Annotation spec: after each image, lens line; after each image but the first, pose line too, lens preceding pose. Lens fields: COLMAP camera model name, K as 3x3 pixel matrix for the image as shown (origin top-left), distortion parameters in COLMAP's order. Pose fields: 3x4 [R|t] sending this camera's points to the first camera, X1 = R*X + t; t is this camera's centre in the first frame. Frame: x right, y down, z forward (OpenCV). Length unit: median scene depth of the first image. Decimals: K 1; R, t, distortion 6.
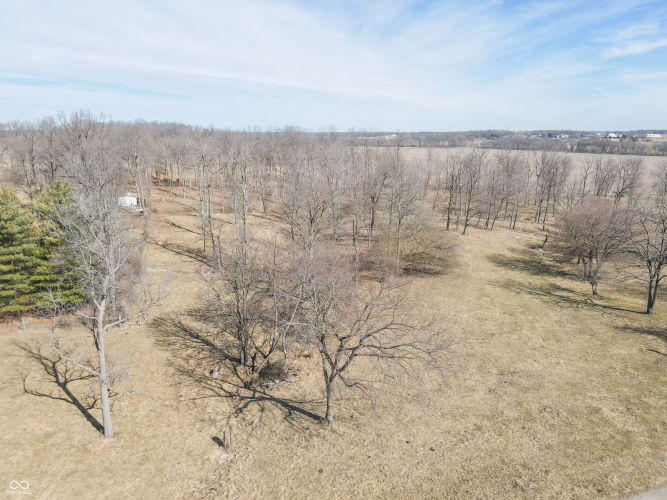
lens RADIAL K [[483.4, 0, 332.1], [0, 483.4, 253.6], [0, 0, 1]] dist [0.014424, 0.003772]
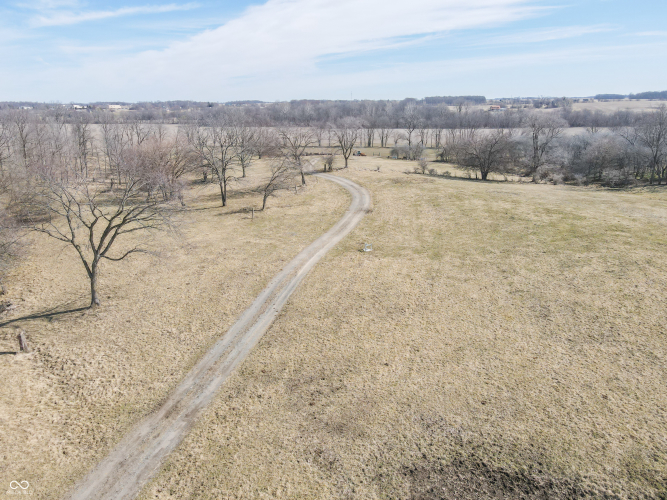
lens RADIAL K [[475.1, 0, 328.8], [0, 475.1, 271.2], [0, 0, 1]] dist [0.009092, 0.008534]
pose [[0.558610, -0.283664, 0.779416, -0.387146], [0.212021, 0.957316, 0.196454, 0.109615], [-0.801874, 0.055511, 0.594909, -0.100349]]
